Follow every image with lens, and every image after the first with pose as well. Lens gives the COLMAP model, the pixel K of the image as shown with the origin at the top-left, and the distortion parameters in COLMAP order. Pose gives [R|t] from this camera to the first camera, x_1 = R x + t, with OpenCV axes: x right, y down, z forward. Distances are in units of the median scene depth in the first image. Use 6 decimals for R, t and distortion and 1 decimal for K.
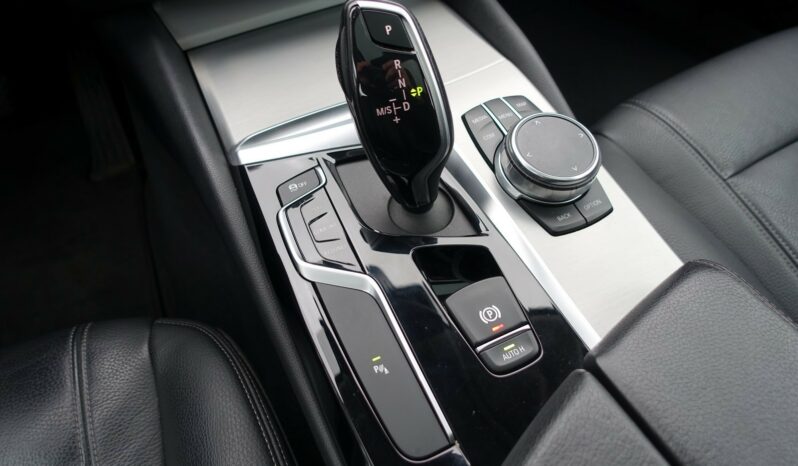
lens RADIAL K [[543.0, 0, 401.0], [0, 543.0, 226.3], [0, 0, 1]] dist [-0.005640, 0.012751]
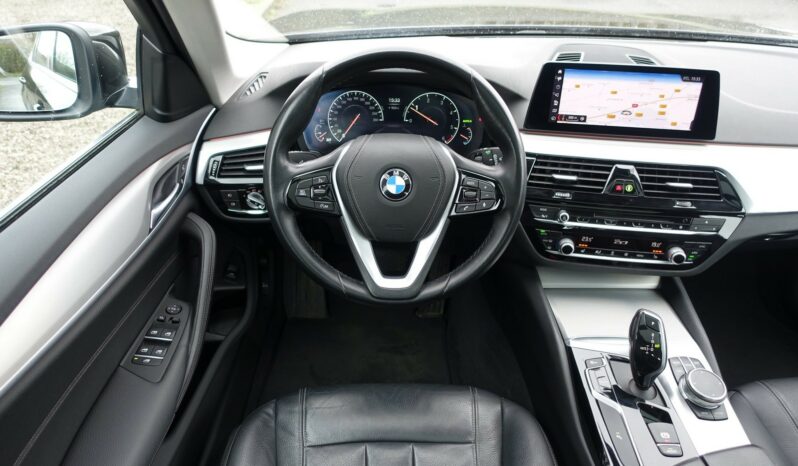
lens RADIAL K [[543.0, 0, 401.3], [0, 543.0, 230.6], [0, 0, 1]] dist [-0.005640, 0.012751]
pose [[0.905009, 0.274125, -0.325291, -0.351110], [-0.364435, 0.894055, -0.260487, 0.366413], [0.219422, 0.354290, 0.909028, -1.736653]]
